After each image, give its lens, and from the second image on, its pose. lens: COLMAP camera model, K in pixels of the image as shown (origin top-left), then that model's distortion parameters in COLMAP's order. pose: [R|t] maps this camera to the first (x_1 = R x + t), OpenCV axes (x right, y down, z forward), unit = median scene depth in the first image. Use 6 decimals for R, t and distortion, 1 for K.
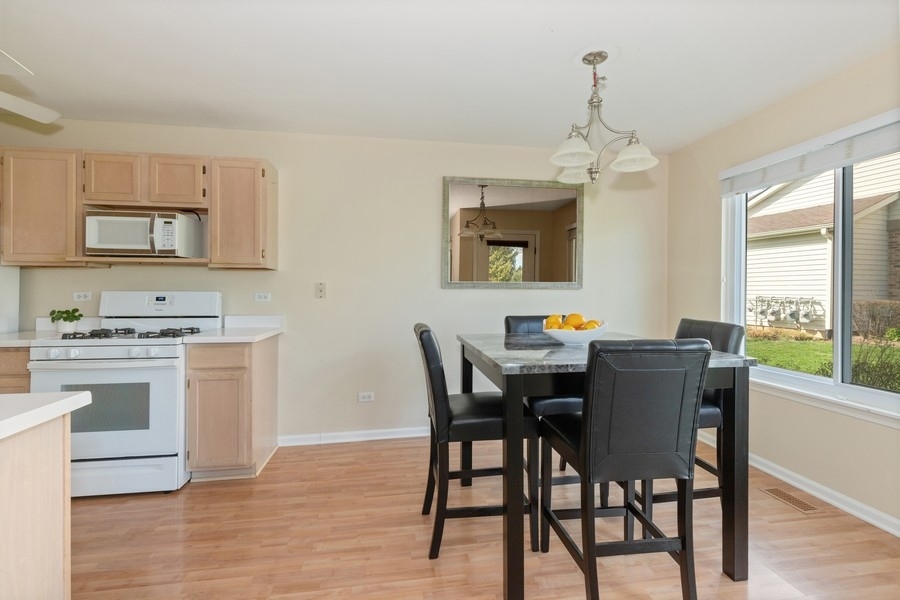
lens RADIAL K [[402.9, 0, 450.0], [0, 402.9, 300.0], [0, 0, 1]] dist [0.002703, -0.000150]
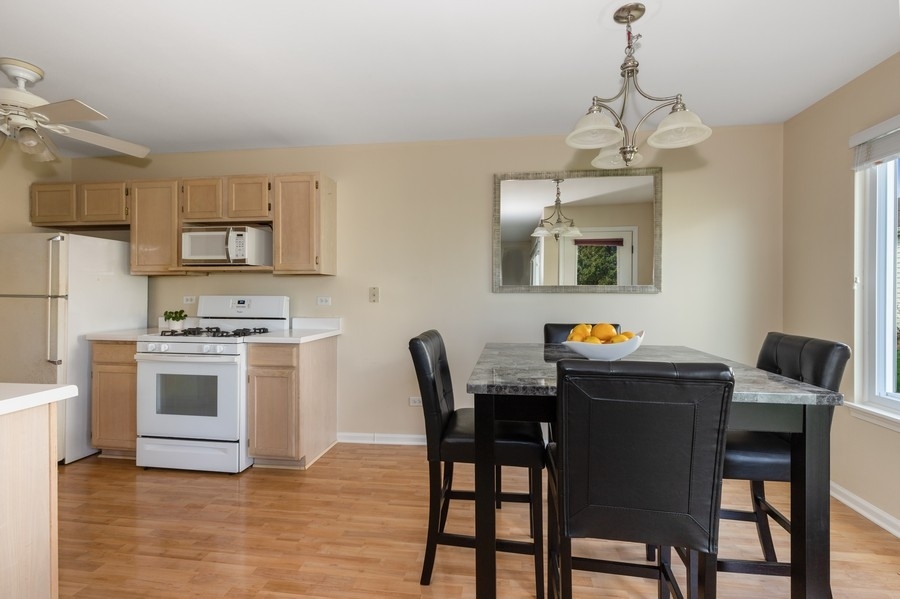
lens RADIAL K [[400.5, 0, 449.2], [0, 400.5, 301.4], [0, 0, 1]] dist [0.000421, -0.000169]
pose [[0.959300, 0.004590, -0.282352, 0.191732], [-0.005651, 0.999980, -0.002943, -0.005881], [0.282333, 0.004419, 0.959306, 0.091415]]
